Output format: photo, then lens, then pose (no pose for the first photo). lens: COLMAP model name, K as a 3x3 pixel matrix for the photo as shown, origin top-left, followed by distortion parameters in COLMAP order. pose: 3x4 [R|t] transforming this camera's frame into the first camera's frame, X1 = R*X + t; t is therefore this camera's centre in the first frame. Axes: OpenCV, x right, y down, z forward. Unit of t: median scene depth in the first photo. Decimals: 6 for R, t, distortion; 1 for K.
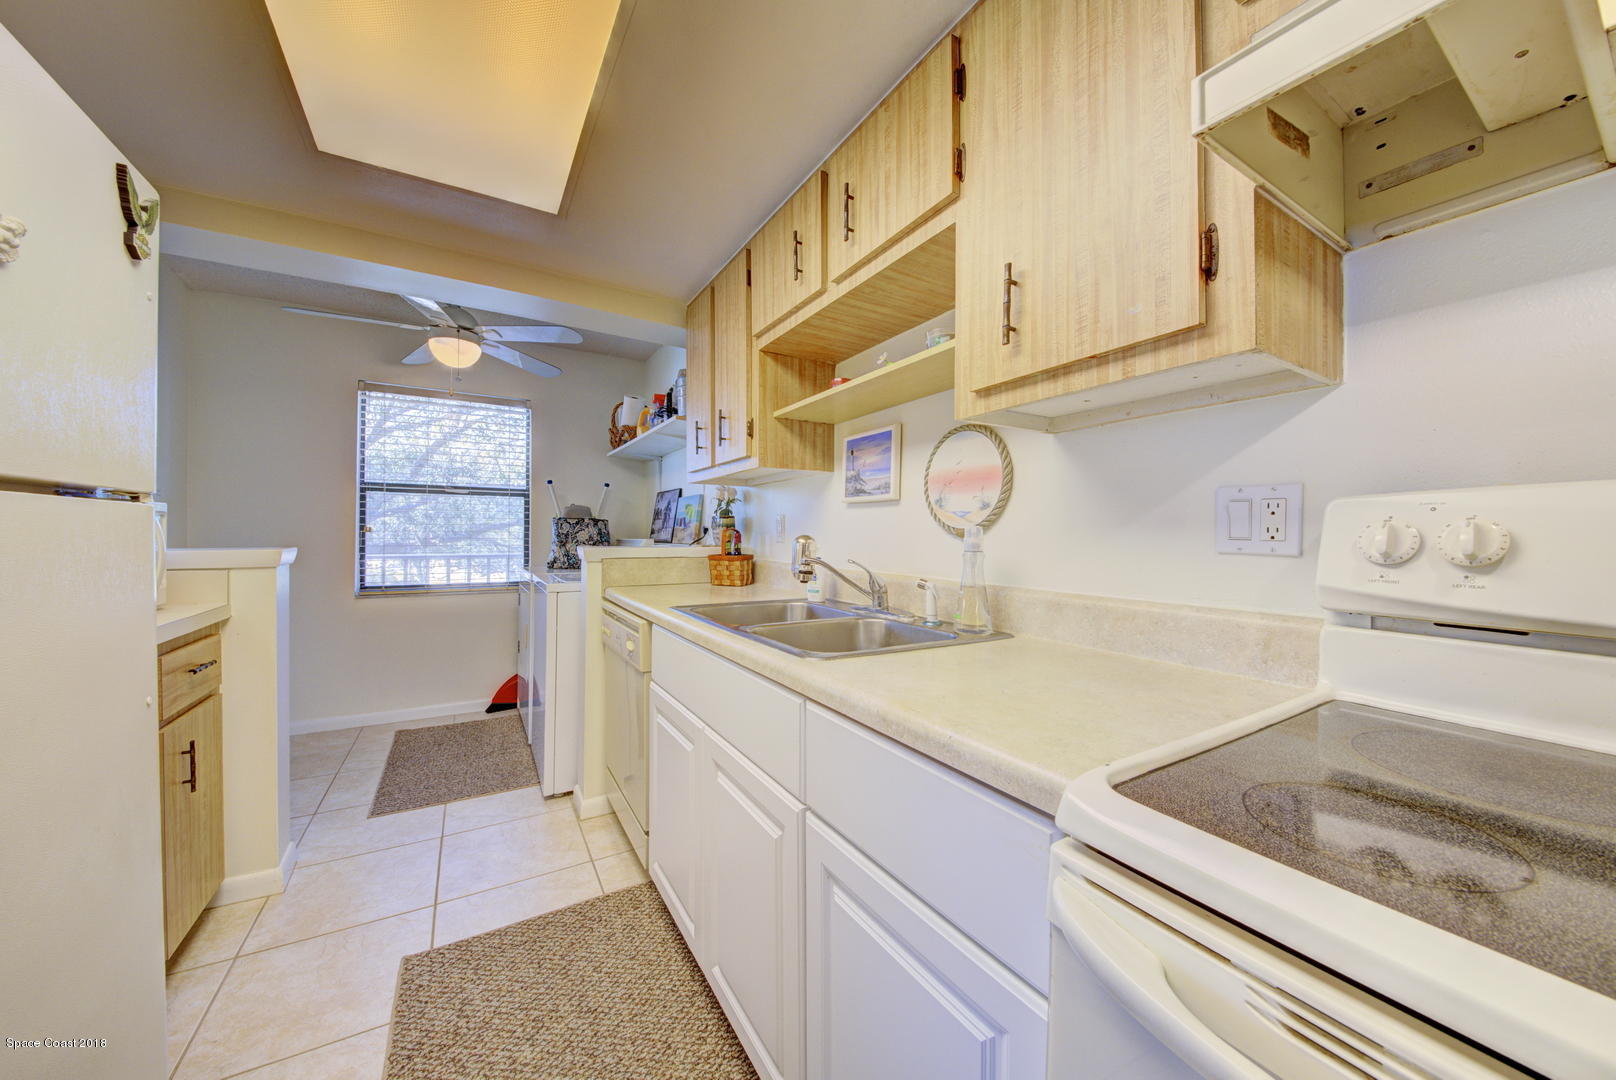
lens RADIAL K [[565.6, 0, 811.1], [0, 565.6, 540.1], [0, 0, 1]] dist [-0.000252, -0.000025]
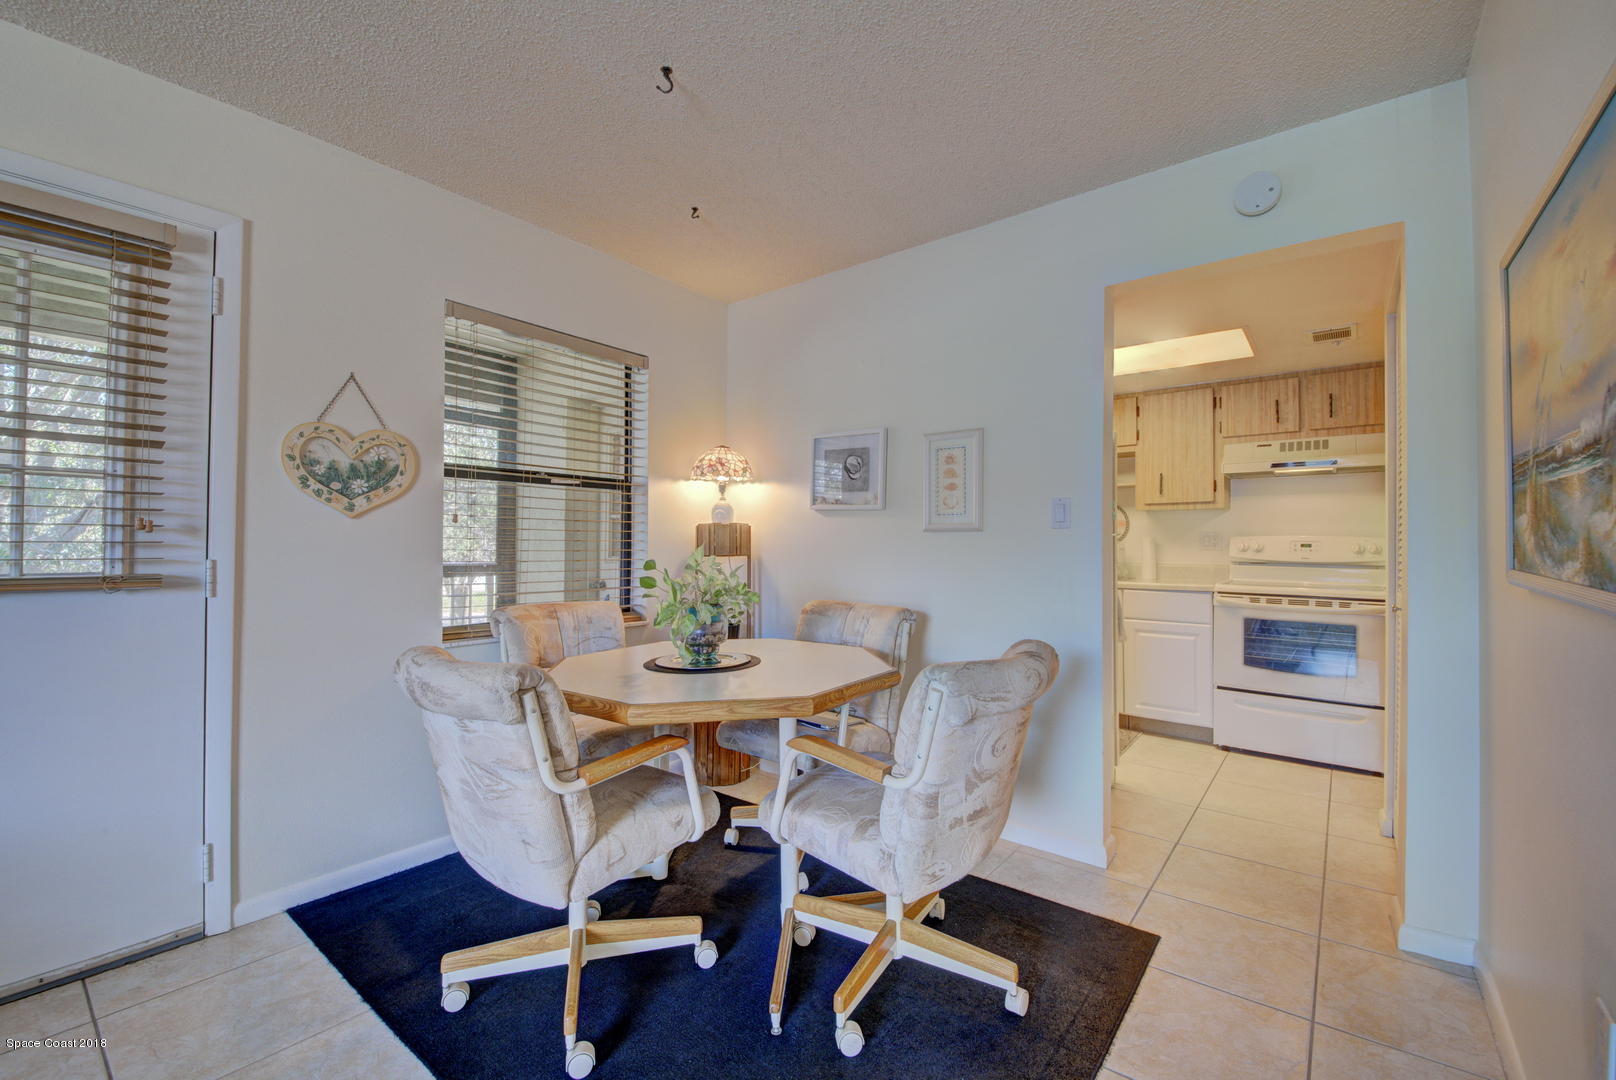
lens RADIAL K [[676.3, 0, 805.5], [0, 676.3, 537.7], [0, 0, 1]] dist [0.000385, 0.000021]
pose [[0.937372, 0.000211, 0.348329, -4.350930], [0.001360, 0.999990, -0.004267, -0.052614], [-0.348327, 0.004474, 0.937362, -3.024843]]
